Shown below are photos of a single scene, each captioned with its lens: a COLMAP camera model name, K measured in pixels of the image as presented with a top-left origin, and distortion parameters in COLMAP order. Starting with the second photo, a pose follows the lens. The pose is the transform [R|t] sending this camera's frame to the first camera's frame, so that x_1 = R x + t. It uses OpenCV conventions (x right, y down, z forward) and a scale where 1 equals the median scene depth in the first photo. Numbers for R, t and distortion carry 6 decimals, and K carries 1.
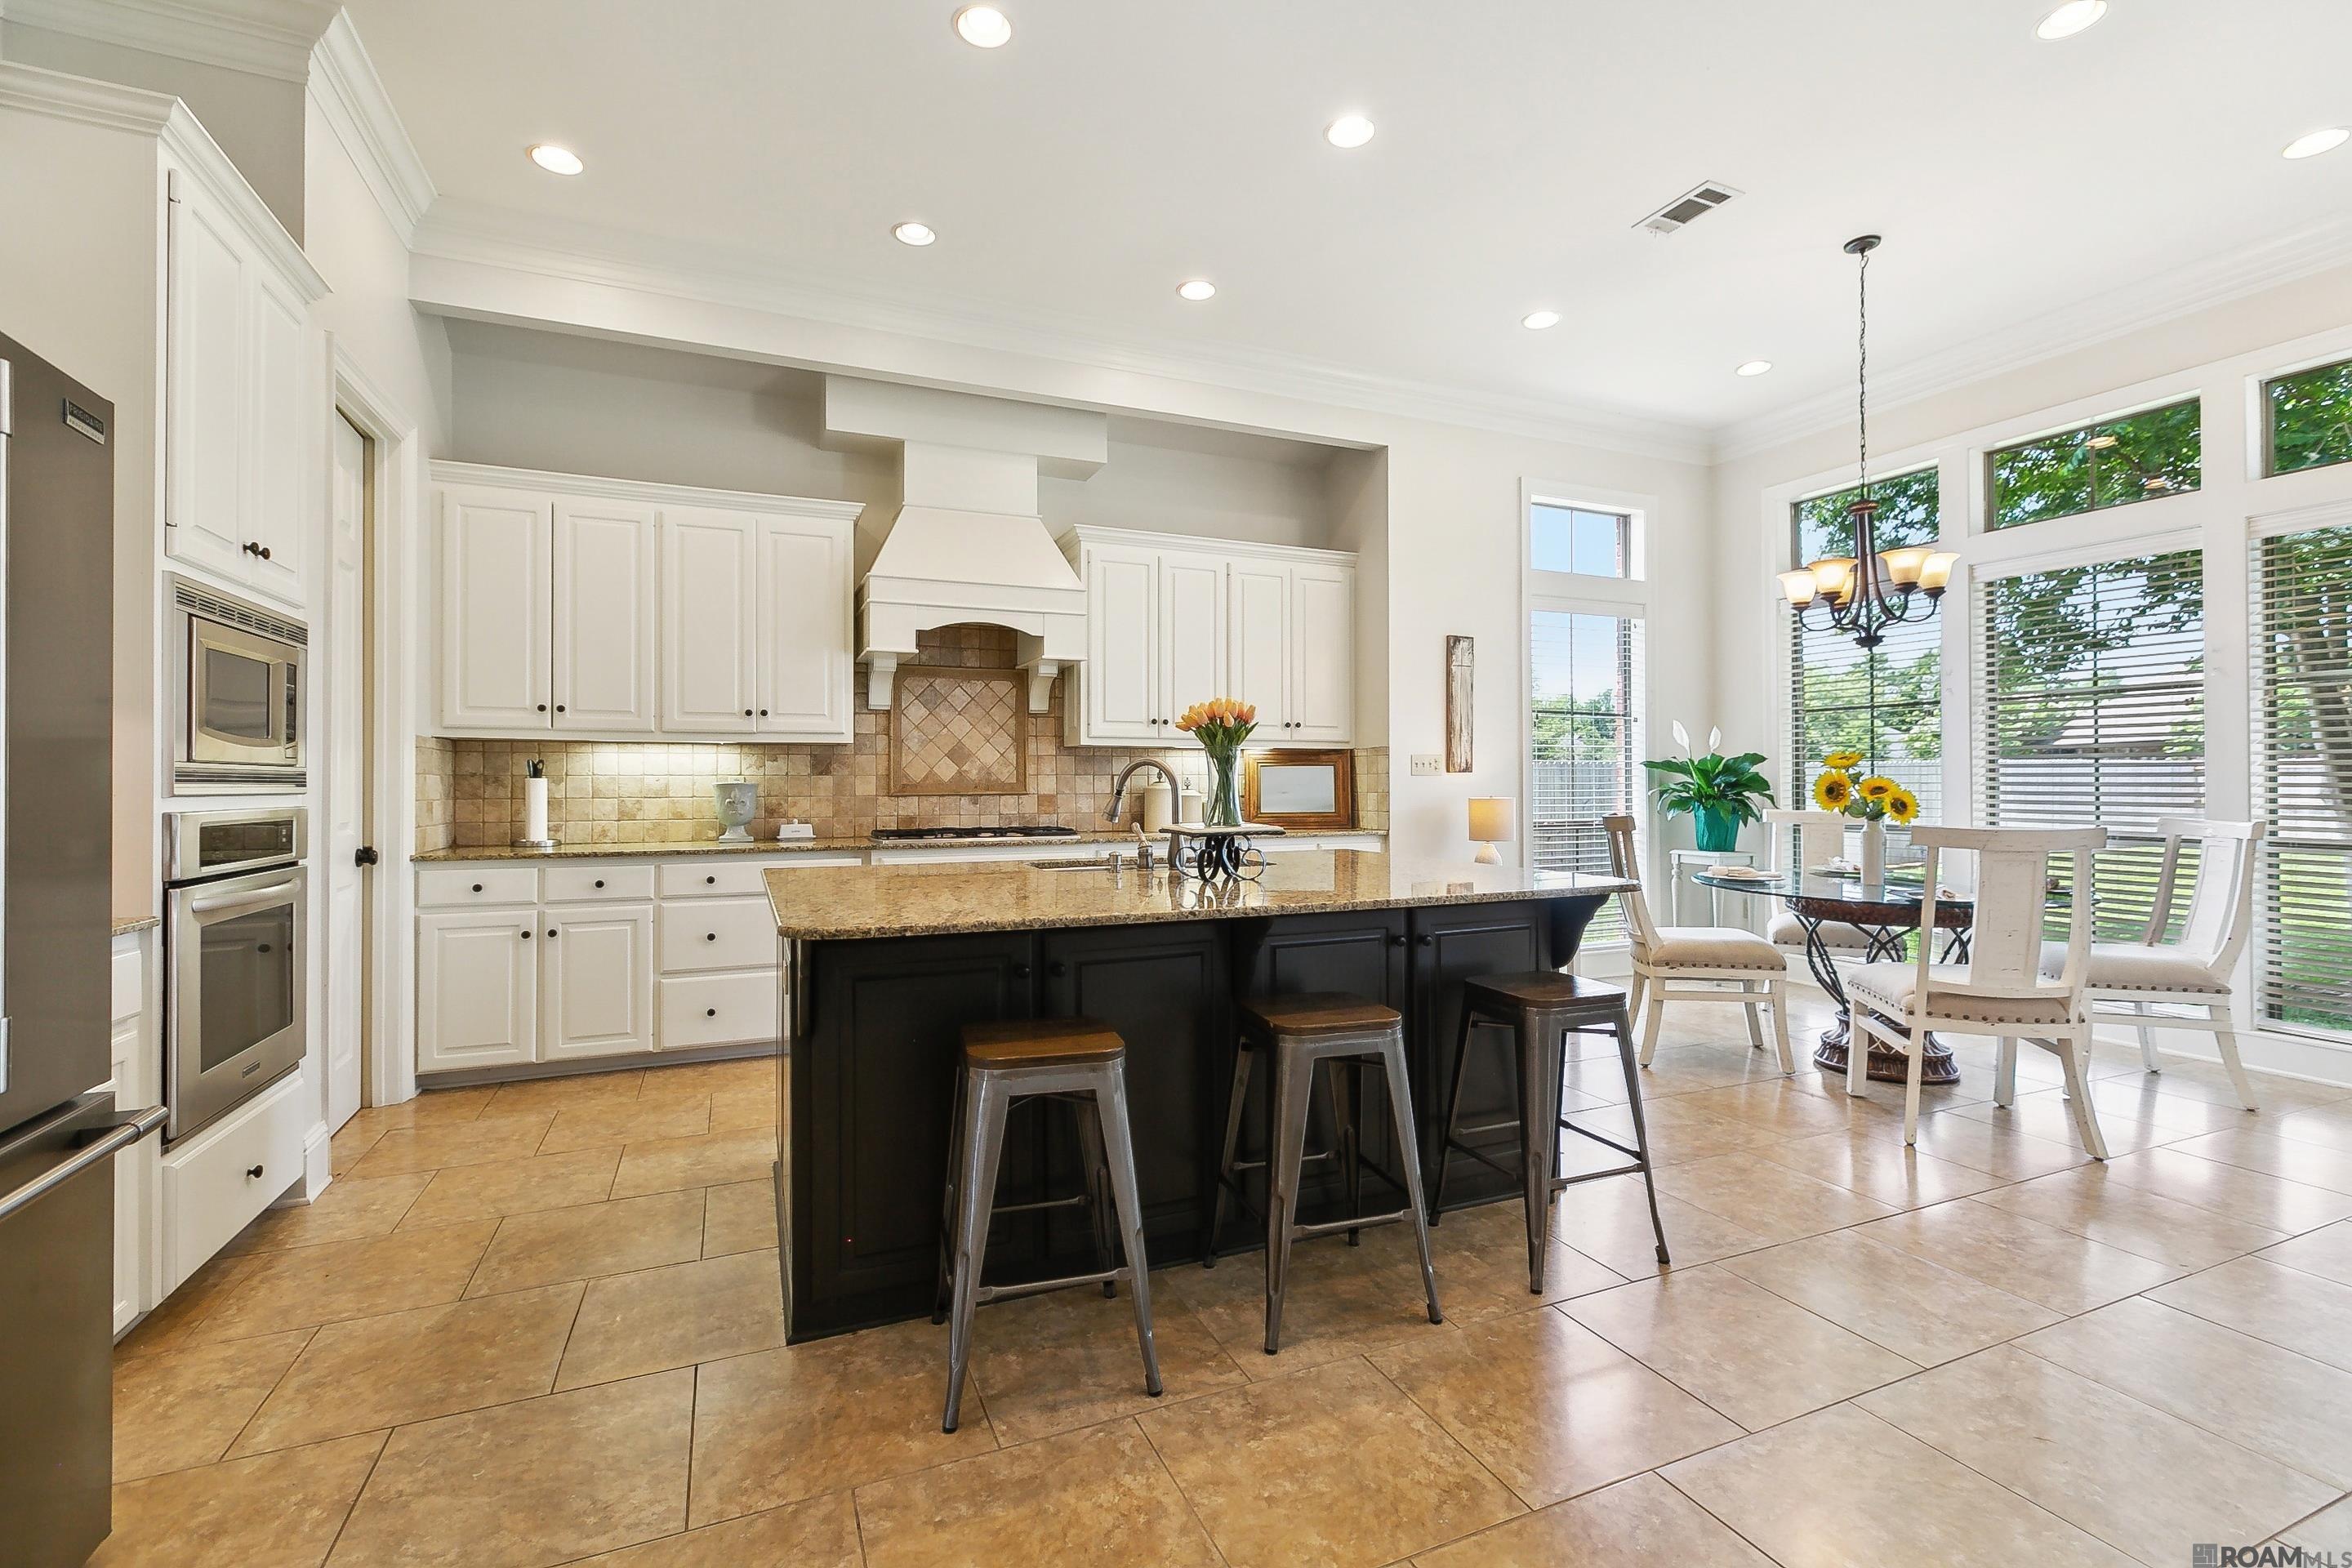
lens RADIAL K [[1040.1, 0, 1177.7], [0, 1040.1, 775.2], [0, 0, 1]] dist [0.003930, 0.000007]
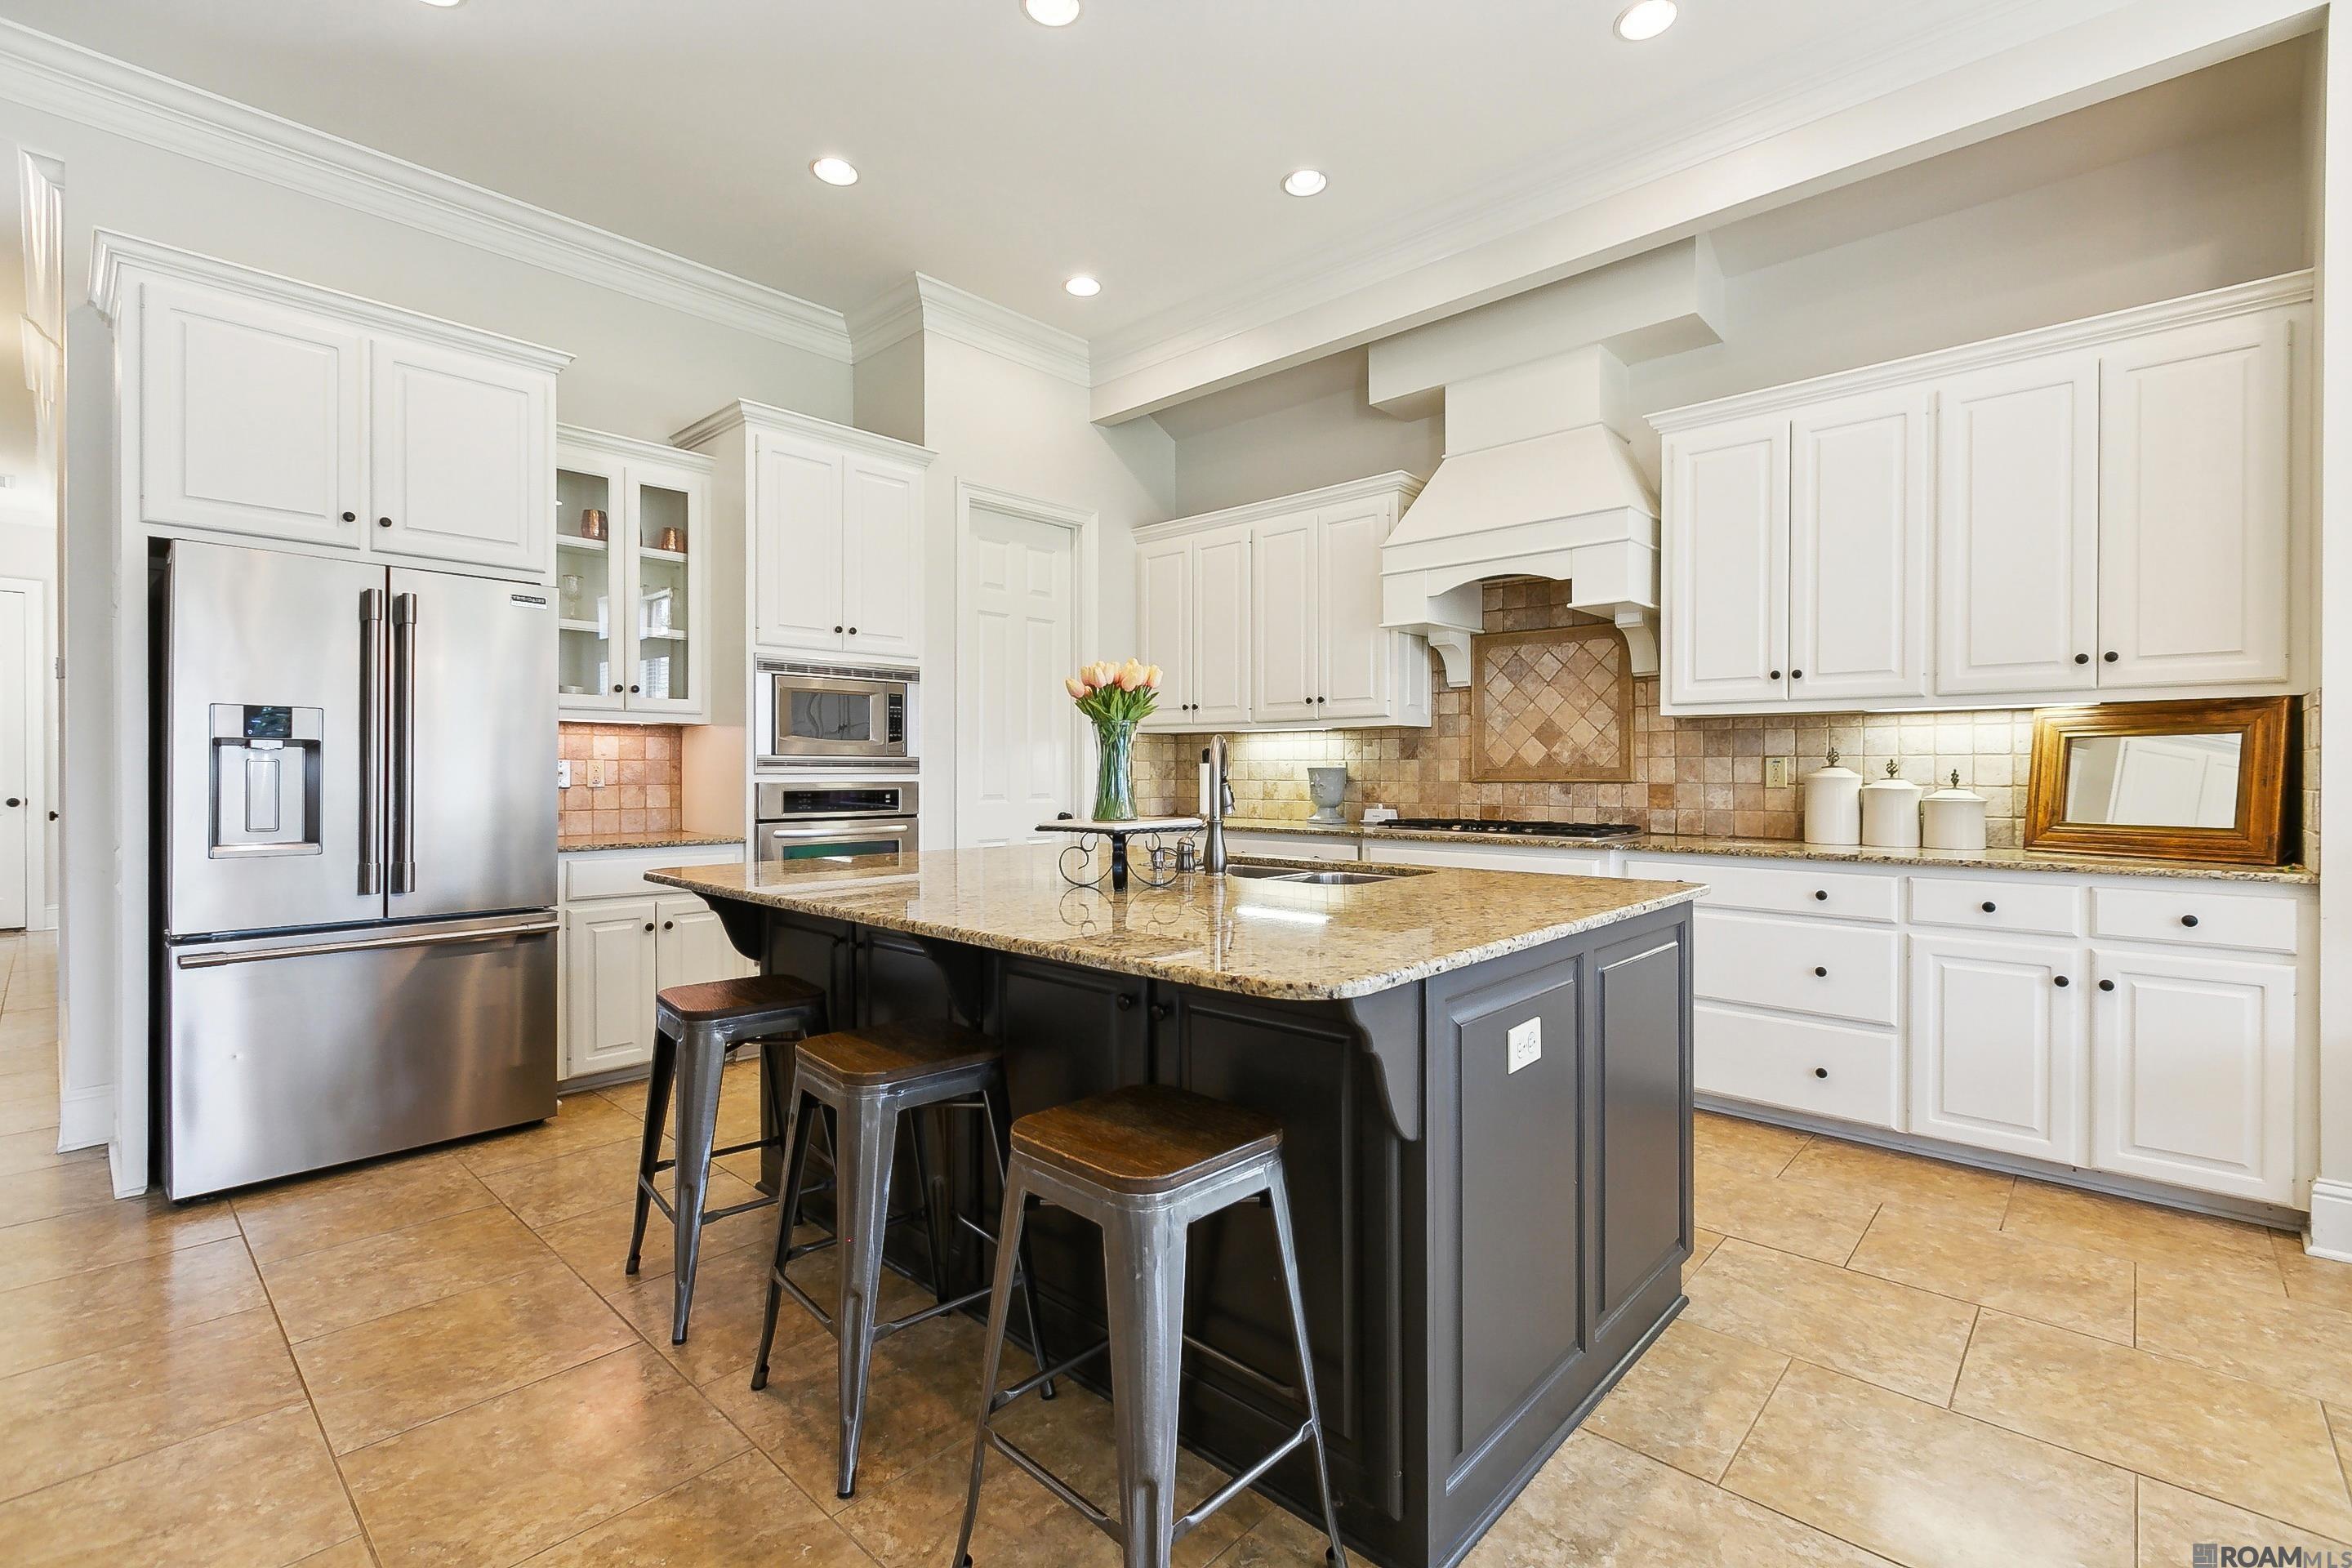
lens RADIAL K [[1040.1, 0, 1177.7], [0, 1040.1, 775.2], [0, 0, 1]] dist [0.003930, 0.000007]
pose [[0.402656, 0.007731, -0.915319, 0.442002], [0.005395, 0.999927, 0.010819, 0.002832], [0.915336, -0.009294, 0.402585, 0.400738]]
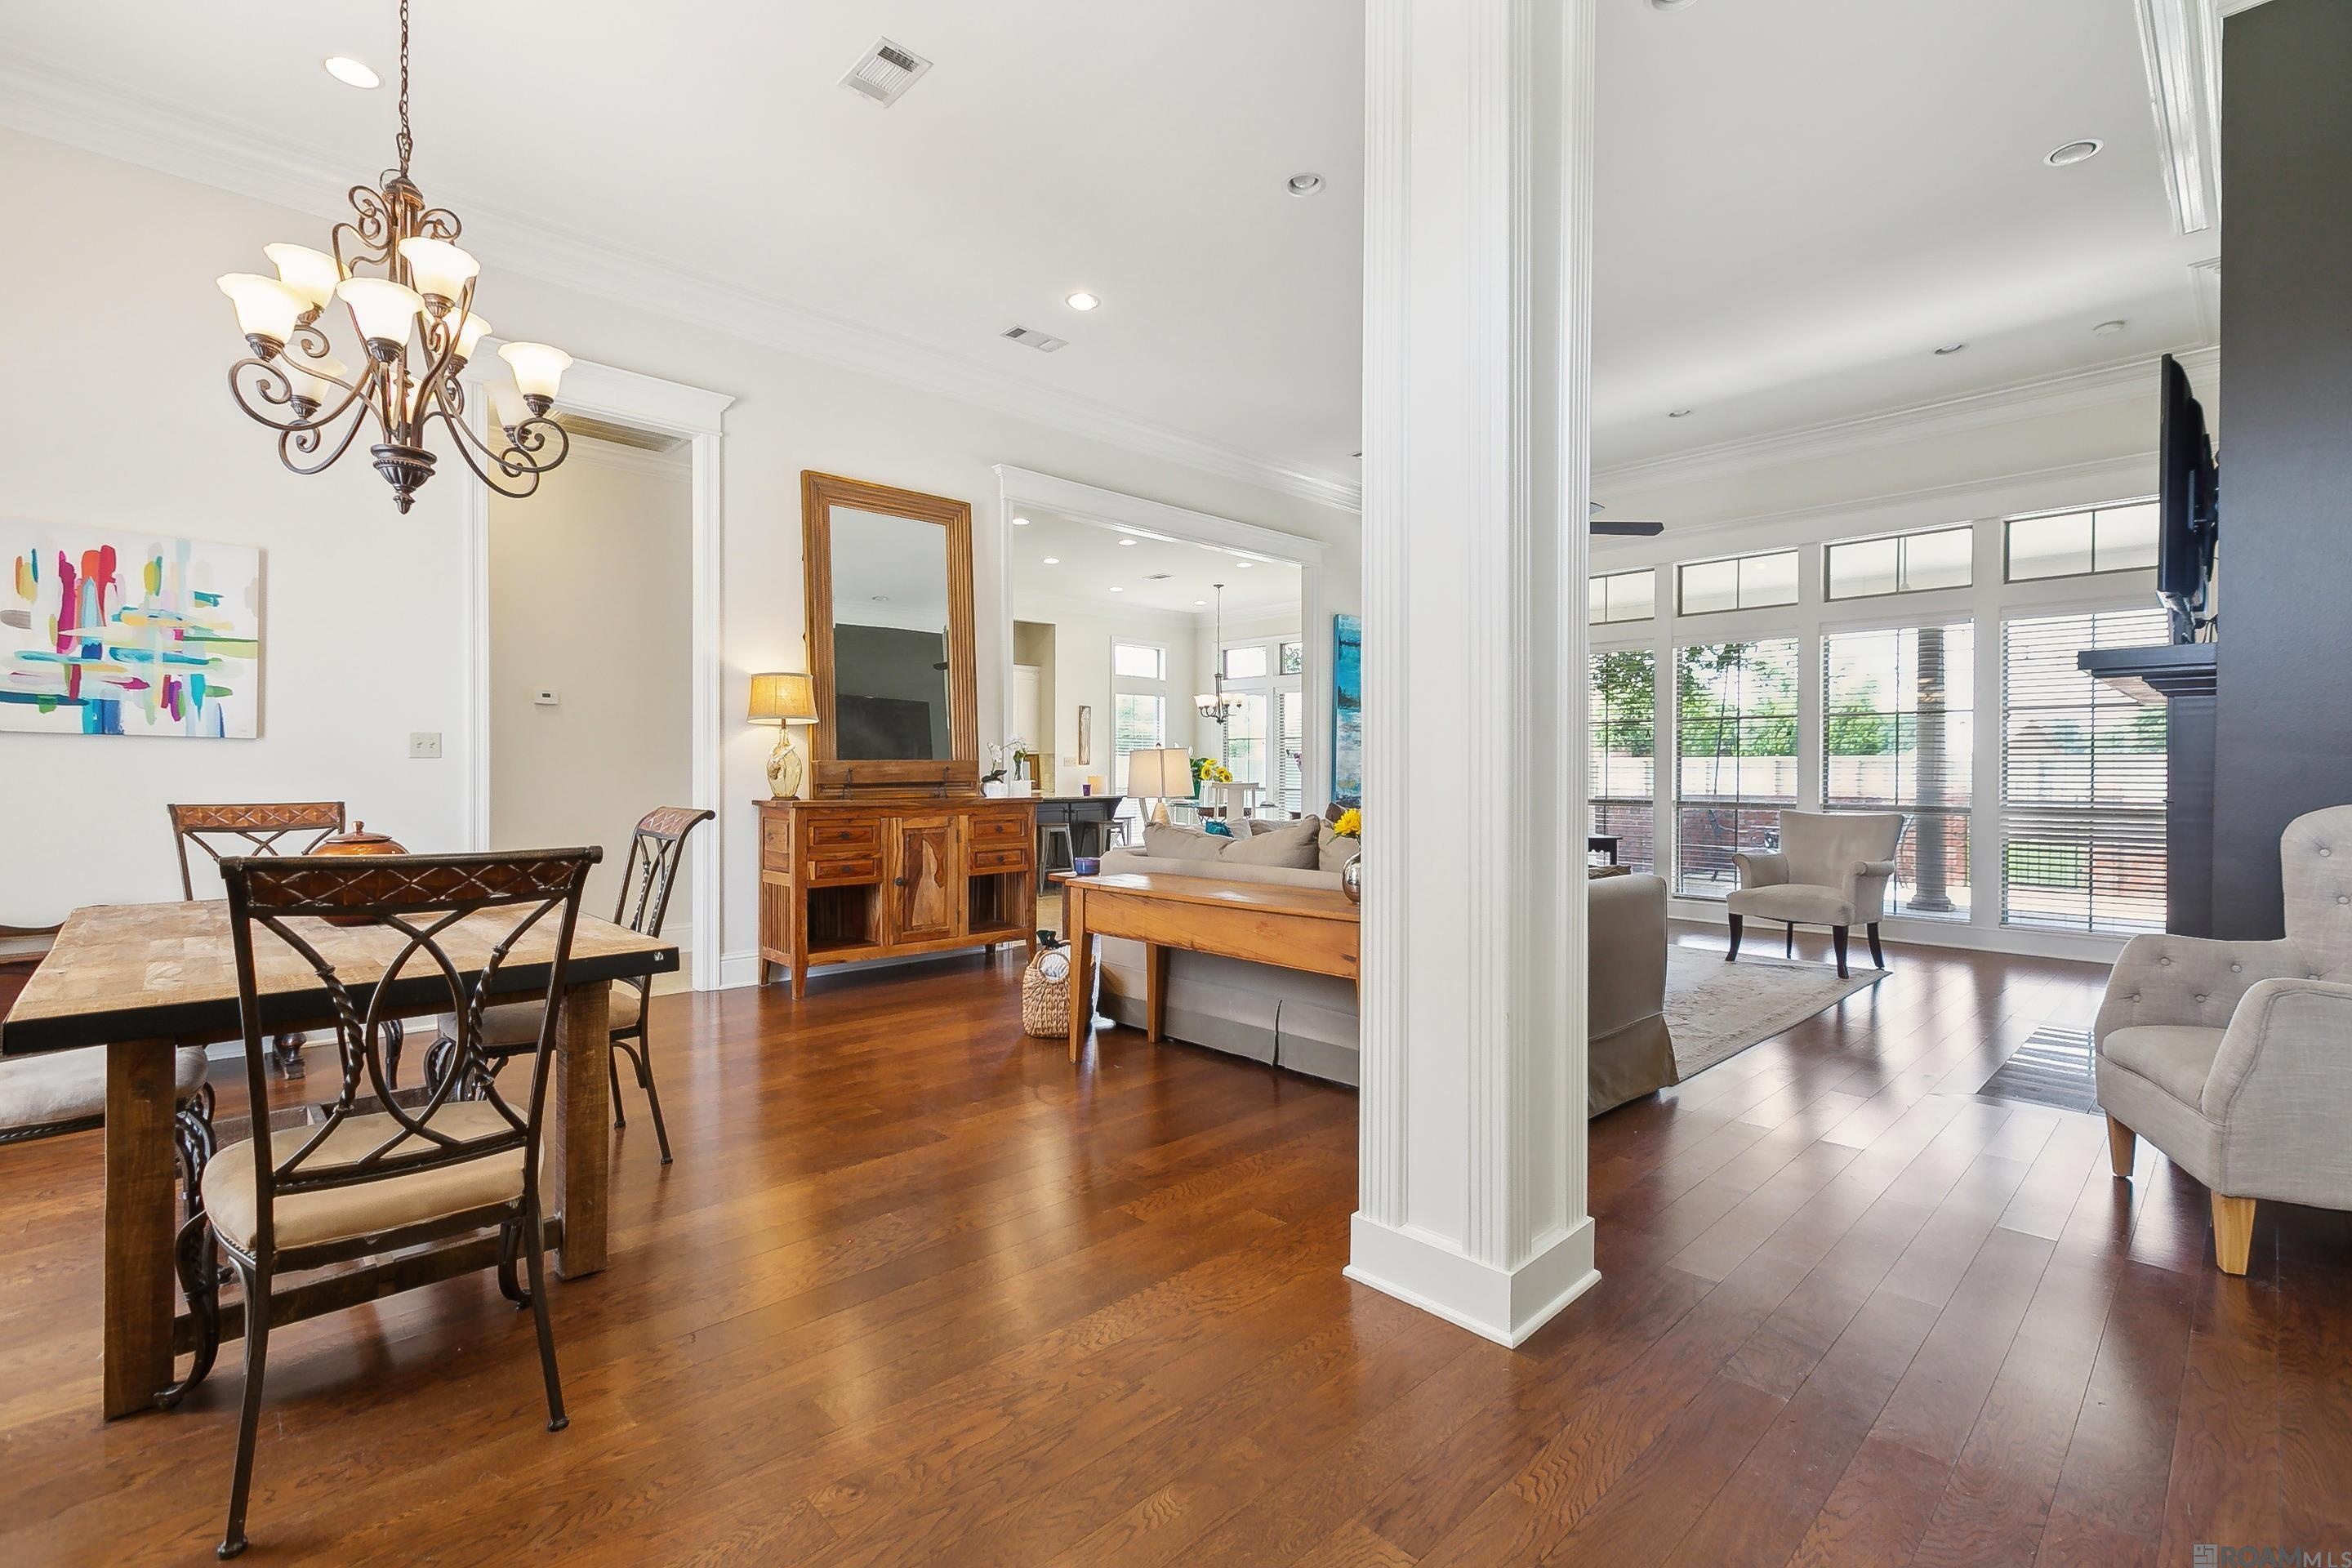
lens RADIAL K [[1040.1, 0, 1177.7], [0, 1040.1, 775.2], [0, 0, 1]] dist [0.003930, 0.000007]
pose [[0.938382, 0.004796, 0.345566, -0.390791], [-0.007856, 0.999941, 0.007453, 0.001752], [-0.345510, -0.009709, 0.938365, -1.456015]]
